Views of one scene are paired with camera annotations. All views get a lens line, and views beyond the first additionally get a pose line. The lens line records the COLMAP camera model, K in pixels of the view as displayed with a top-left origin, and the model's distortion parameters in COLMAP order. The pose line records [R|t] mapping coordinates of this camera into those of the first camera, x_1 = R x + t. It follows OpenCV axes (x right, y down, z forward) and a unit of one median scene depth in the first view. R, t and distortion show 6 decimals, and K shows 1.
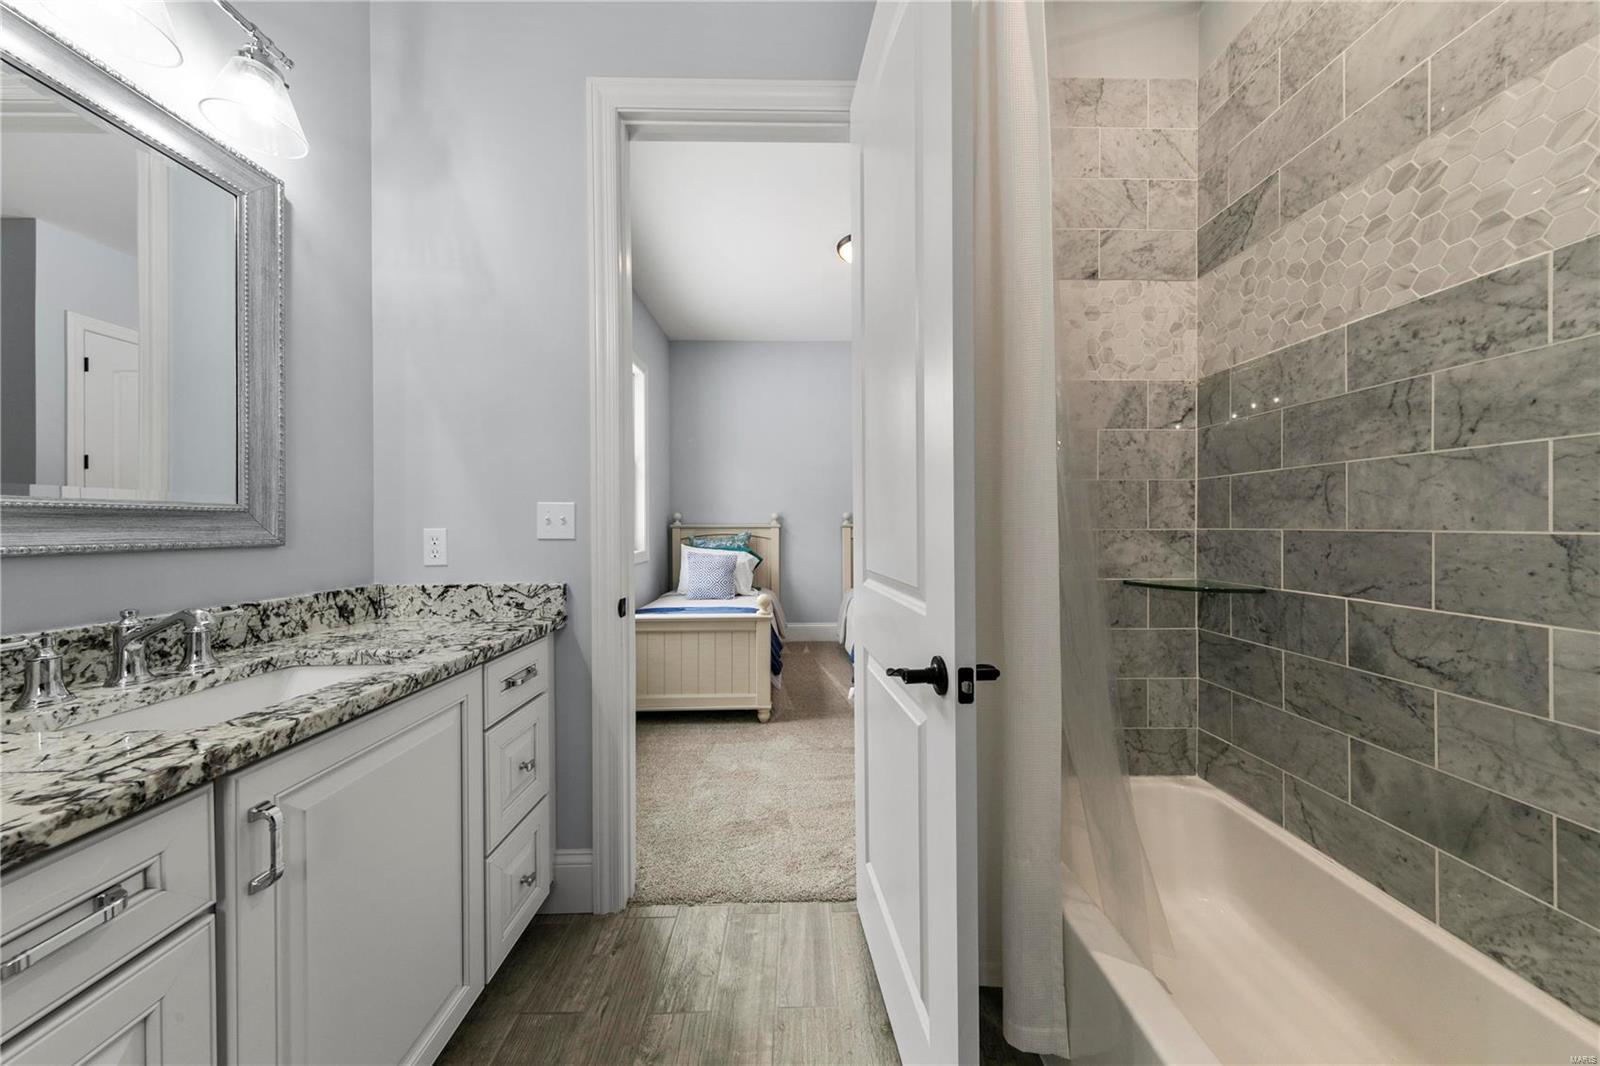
lens RADIAL K [[498.2, 0, 798.3], [0, 498.2, 526.6], [0, 0, 1]] dist [0.000130, -0.000043]
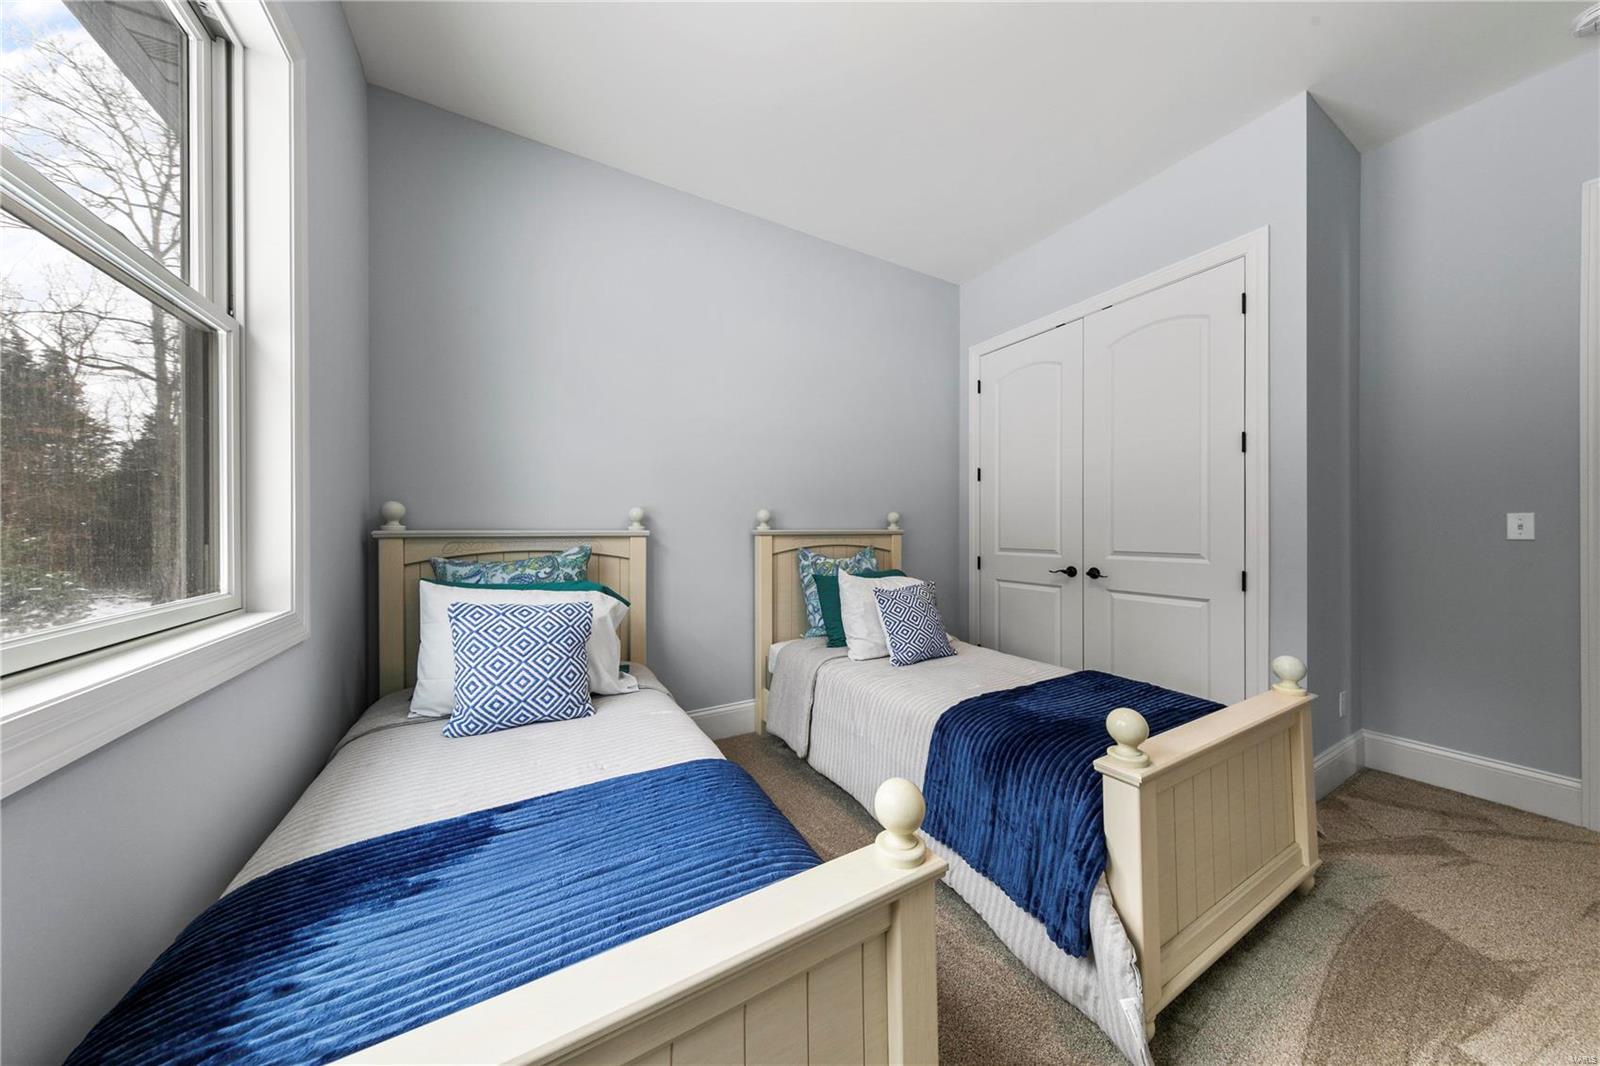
lens RADIAL K [[498.2, 0, 801.5], [0, 498.2, 532.0], [0, 0, 1]] dist [0.000130, -0.000043]
pose [[0.866872, 0.001519, 0.498529, -0.496938], [0.001907, 0.999978, -0.006362, 0.002500], [-0.498527, 0.006466, 0.866850, 1.512342]]
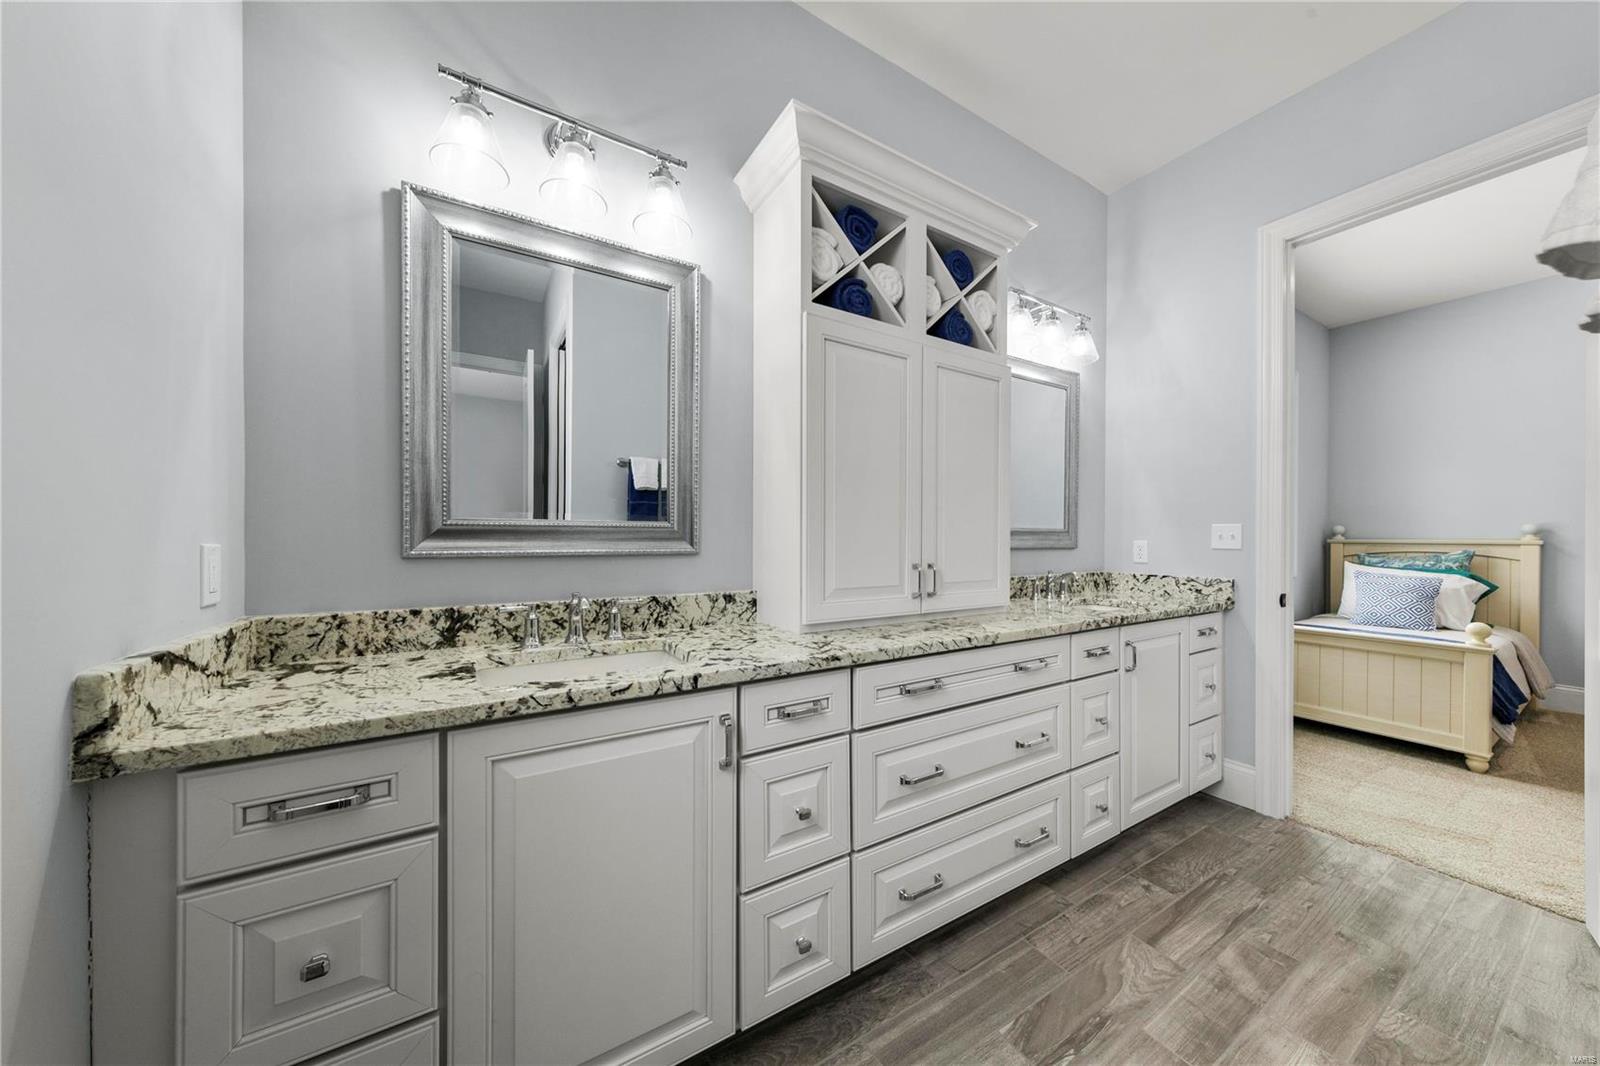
lens RADIAL K [[533.0, 0, 800.3], [0, 533.0, 538.9], [0, 0, 1]] dist [0.002516, 0.000177]
pose [[0.517867, 0.009097, -0.855413, 0.214911], [-0.009427, 0.999943, 0.004926, -0.000851], [0.855409, 0.005513, 0.517923, -0.900626]]
